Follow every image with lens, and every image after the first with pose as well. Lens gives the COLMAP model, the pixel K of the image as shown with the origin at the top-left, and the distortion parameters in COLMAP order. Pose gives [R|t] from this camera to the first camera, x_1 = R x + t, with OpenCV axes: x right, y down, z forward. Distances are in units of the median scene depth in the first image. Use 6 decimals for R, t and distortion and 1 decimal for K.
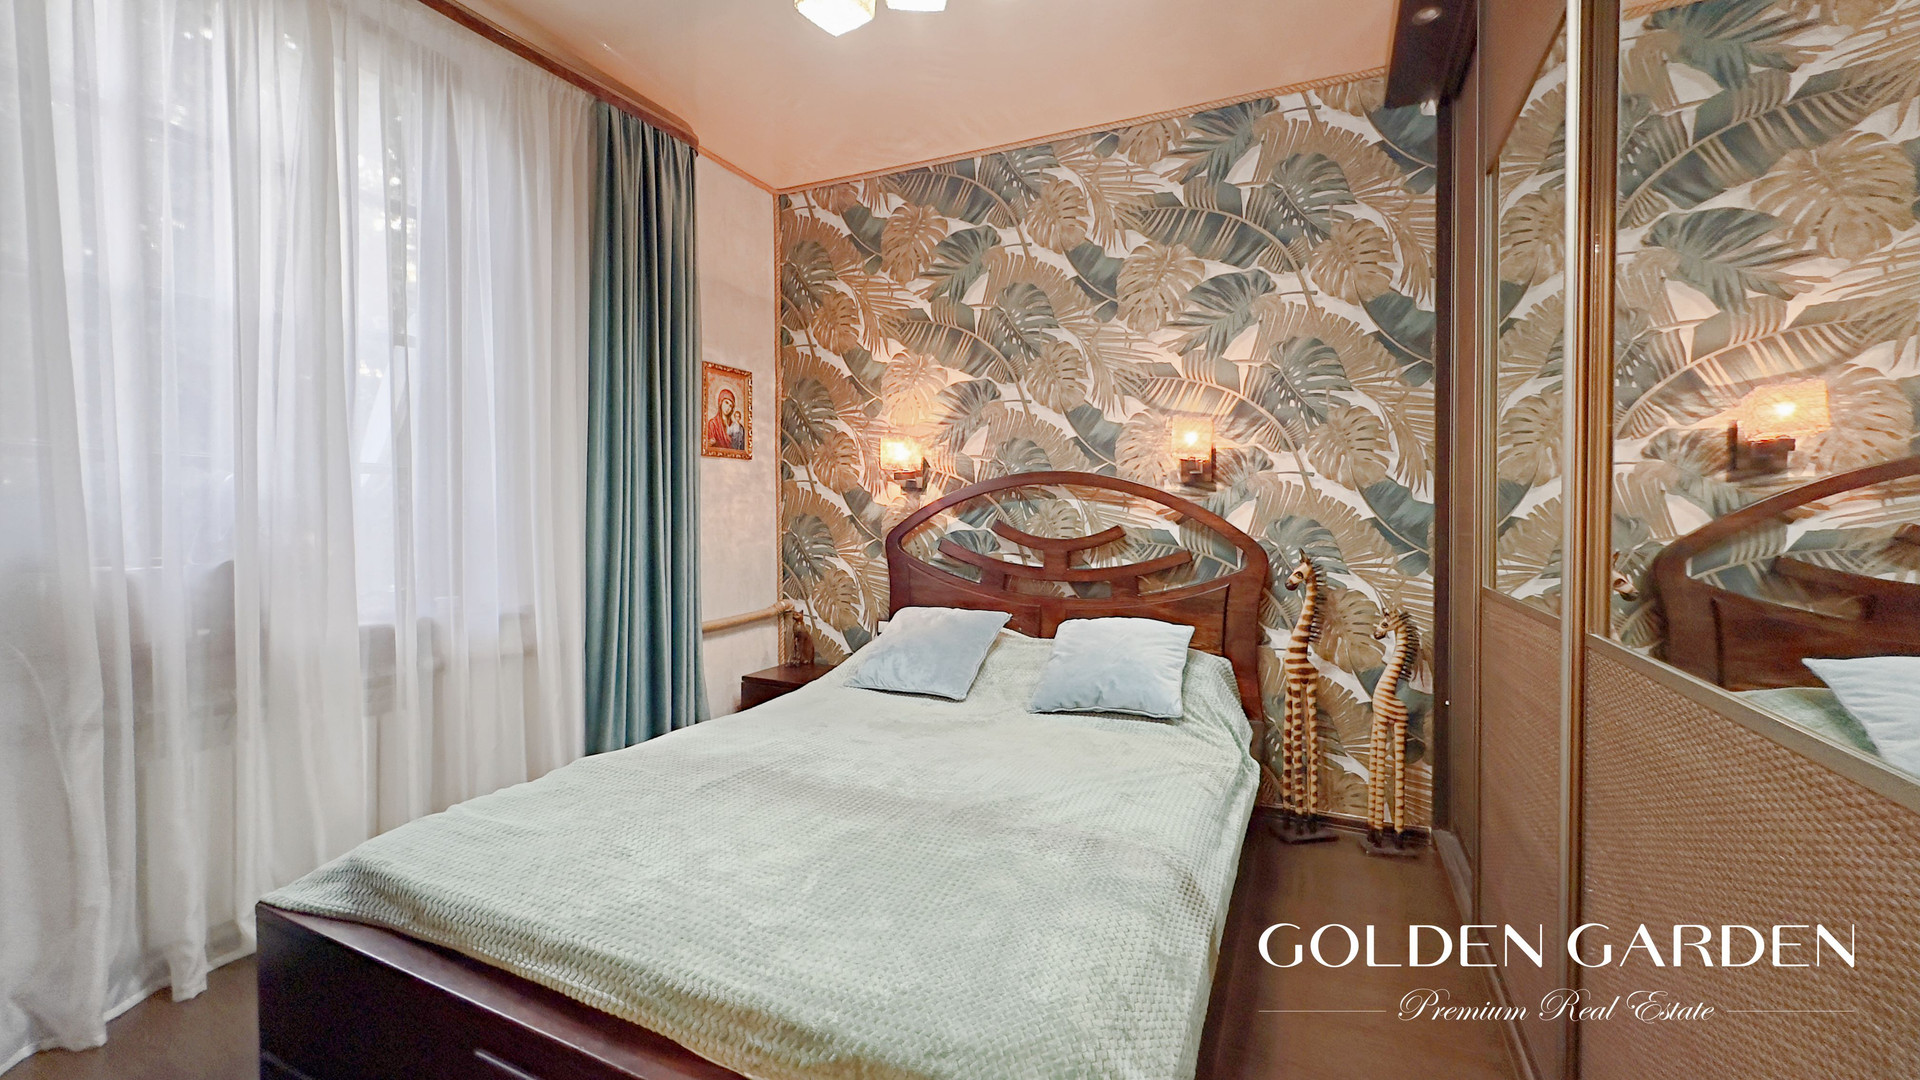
lens RADIAL K [[780.1, 0, 951.3], [0, 780.1, 542.9], [0, 0, 1]] dist [0.002267, -0.000443]
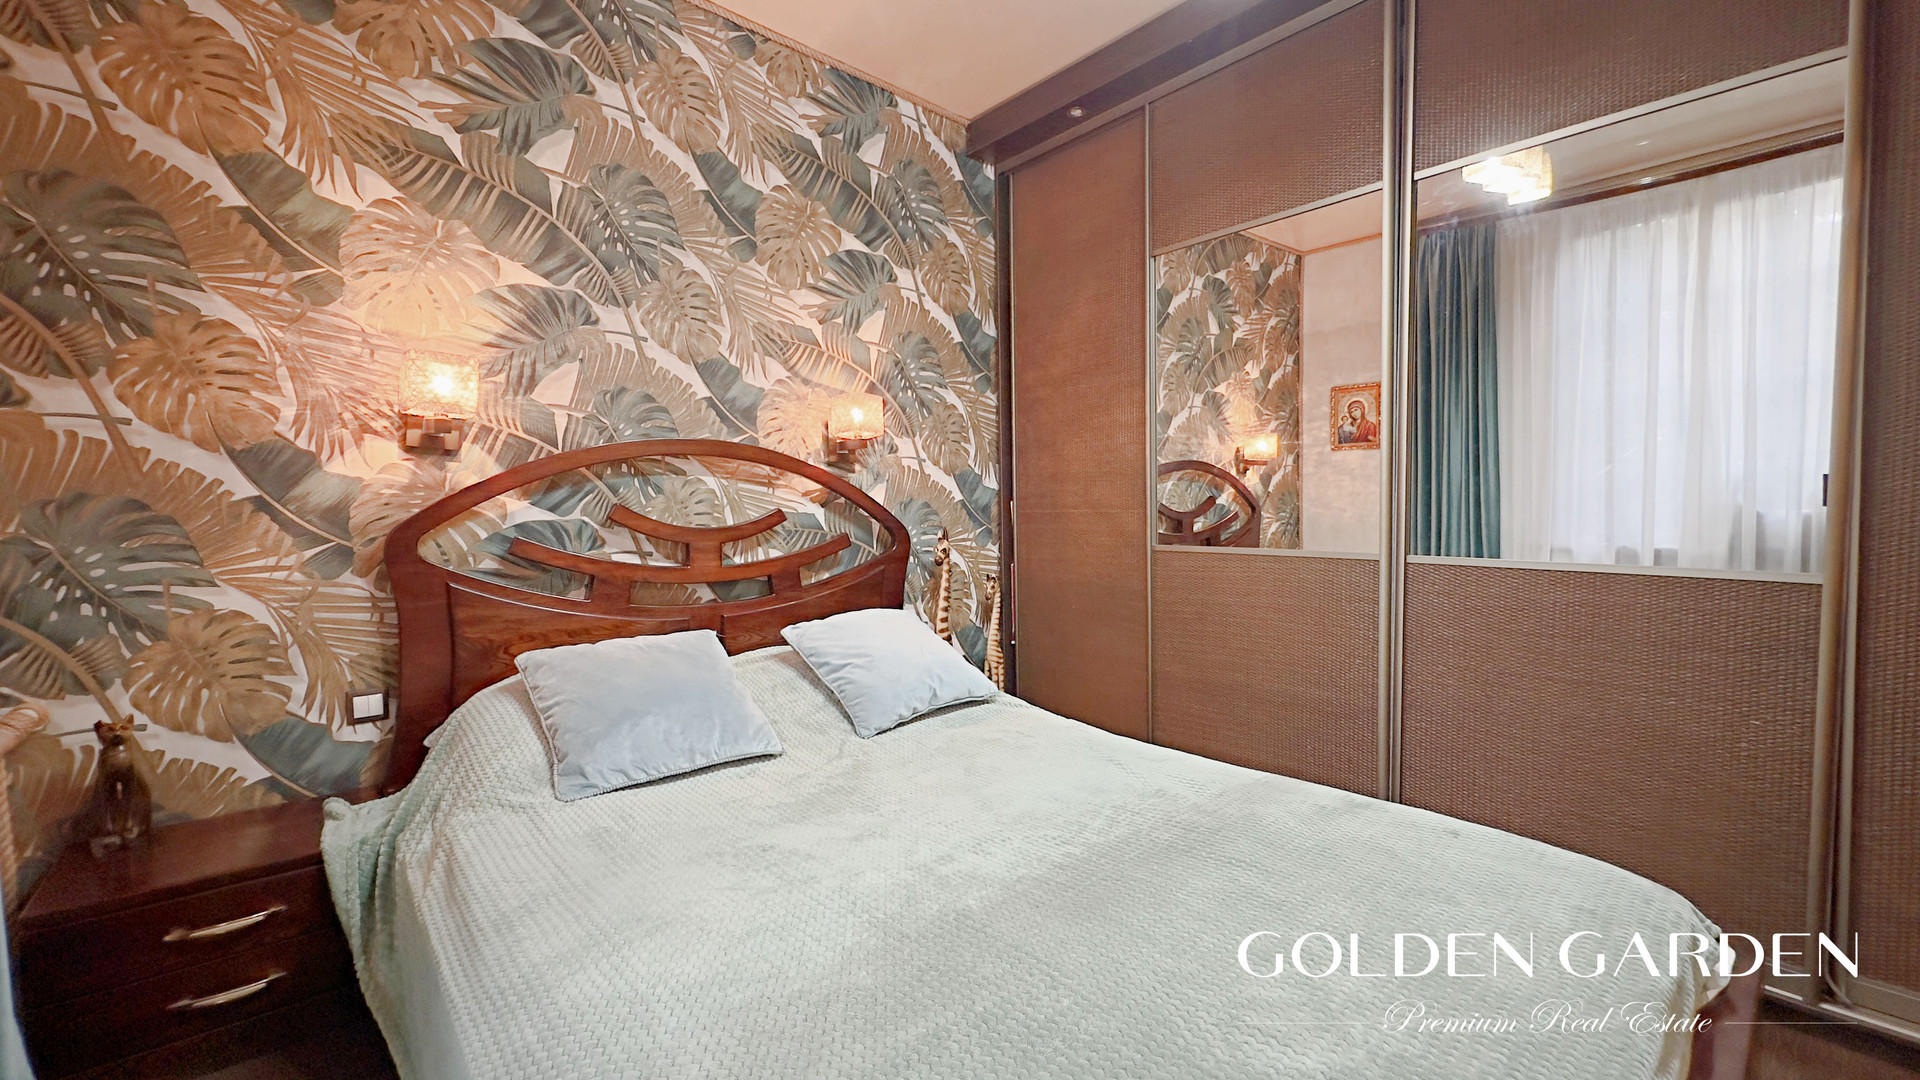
lens RADIAL K [[780.1, 0, 967.7], [0, 780.1, 539.4], [0, 0, 1]] dist [0.002267, -0.000443]
pose [[0.380831, -0.044164, 0.923589, -0.509705], [0.040746, 0.998690, 0.030954, -0.007532], [-0.923746, 0.025844, 0.382132, 0.502804]]
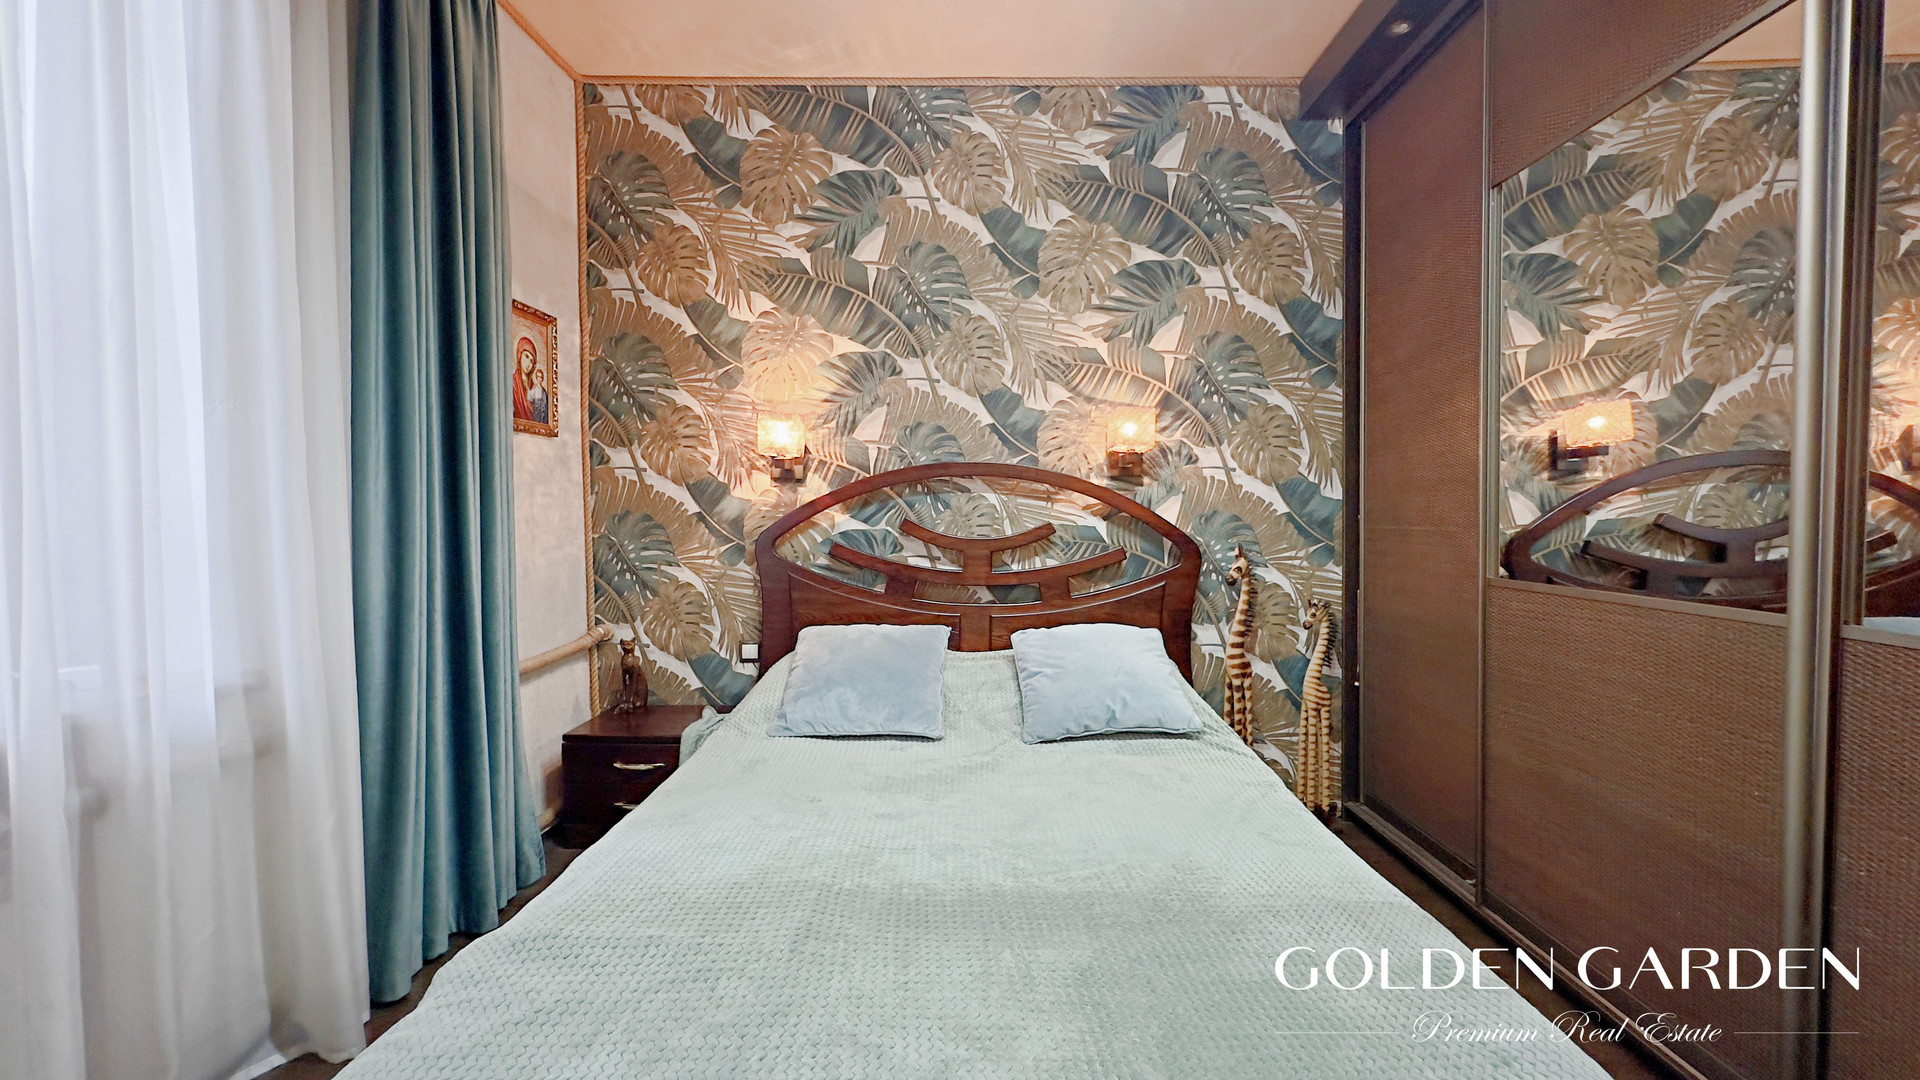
lens RADIAL K [[780.1, 0, 956.9], [0, 780.1, 540.0], [0, 0, 1]] dist [0.002267, -0.000443]
pose [[0.908940, -0.020713, 0.416411, -0.273162], [0.019955, 0.999782, 0.006174, -0.009477], [-0.416448, 0.002697, 0.909155, 0.221219]]
